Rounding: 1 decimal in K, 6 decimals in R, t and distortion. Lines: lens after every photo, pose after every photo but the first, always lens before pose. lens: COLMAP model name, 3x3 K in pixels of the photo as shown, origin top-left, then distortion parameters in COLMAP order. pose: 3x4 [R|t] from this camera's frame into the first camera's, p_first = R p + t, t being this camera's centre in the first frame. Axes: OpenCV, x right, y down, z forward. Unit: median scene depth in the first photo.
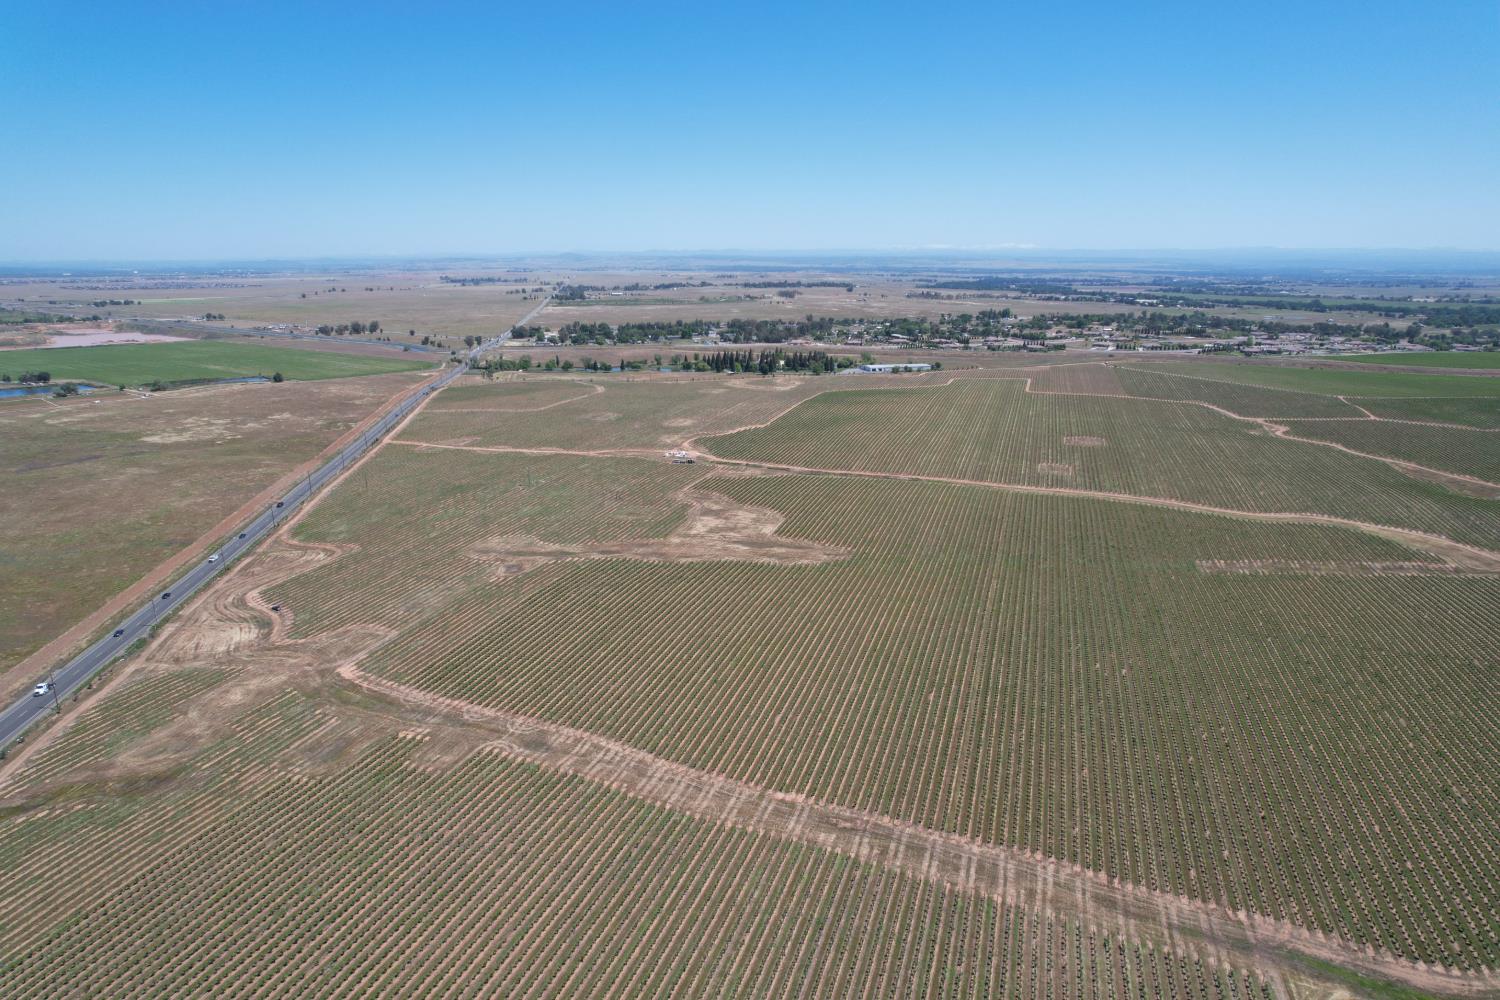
lens RADIAL K [[946.0, 0, 753.2], [0, 946.0, 507.3], [0, 0, 1]] dist [-0.076047, 0.066194]
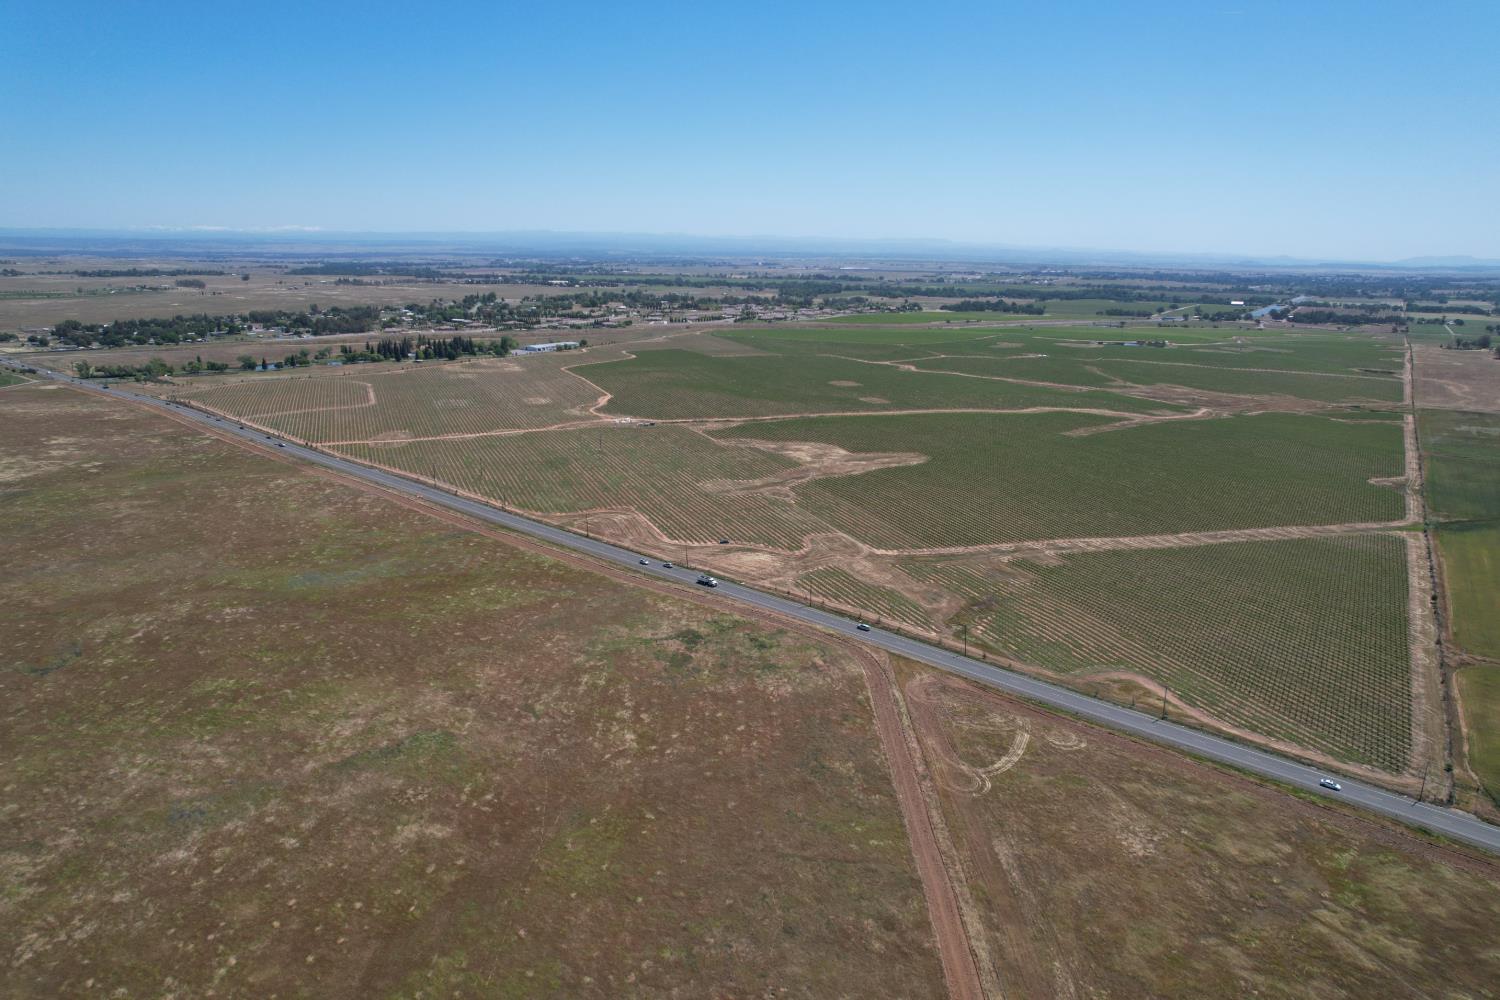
lens RADIAL K [[947.7, 0, 746.5], [0, 947.7, 508.2], [0, 0, 1]] dist [-0.081202, 0.076302]
pose [[0.765725, -0.160724, 0.622763, -0.984859], [0.149566, 0.986226, 0.070627, -0.013919], [-0.625537, 0.039063, 0.779216, 0.016565]]
